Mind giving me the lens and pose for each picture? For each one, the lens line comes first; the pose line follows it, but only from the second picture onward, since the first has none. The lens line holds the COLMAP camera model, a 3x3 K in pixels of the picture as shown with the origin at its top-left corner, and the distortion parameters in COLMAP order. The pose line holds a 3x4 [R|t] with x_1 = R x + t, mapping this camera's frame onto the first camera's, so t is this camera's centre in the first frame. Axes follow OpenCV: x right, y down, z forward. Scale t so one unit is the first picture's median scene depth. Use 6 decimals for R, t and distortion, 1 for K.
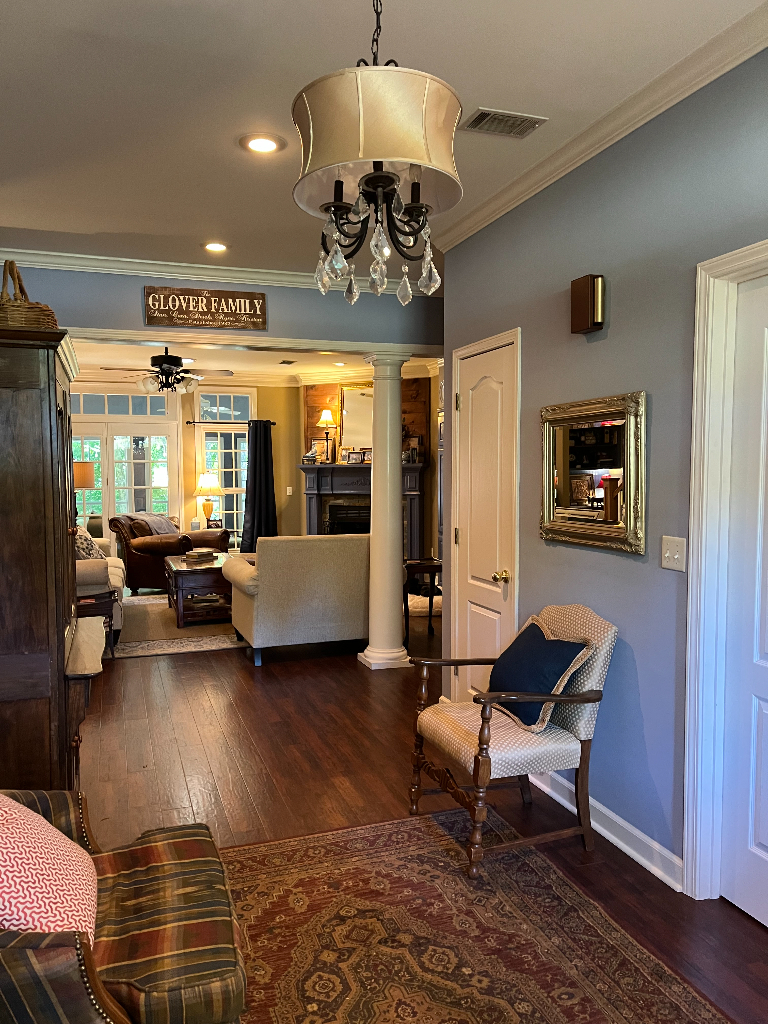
lens RADIAL K [[774.8, 0, 382.8], [0, 774.8, 512.2], [0, 0, 1]] dist [0.004625, 0.003078]
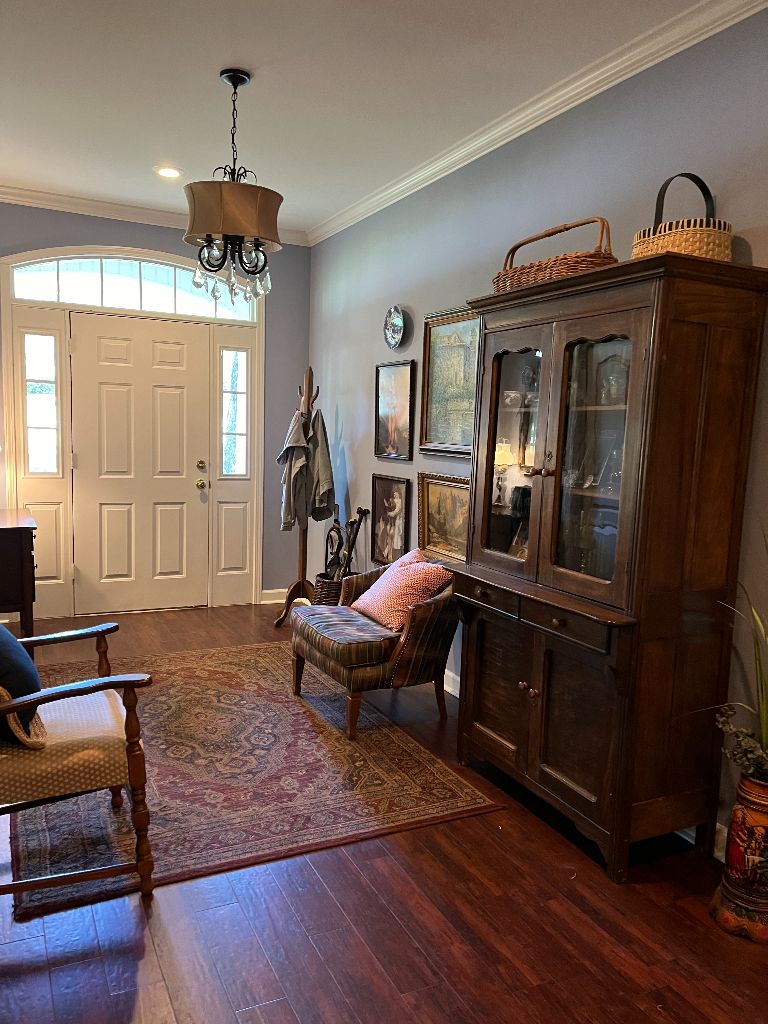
lens RADIAL K [[774.8, 0, 381.7], [0, 774.8, 516.7], [0, 0, 1]] dist [0.004625, 0.003078]
pose [[-0.992285, -0.016031, -0.122936, -0.099404], [-0.036157, 0.985917, 0.163277, -0.076296], [0.118587, 0.166463, -0.978891, 2.117217]]
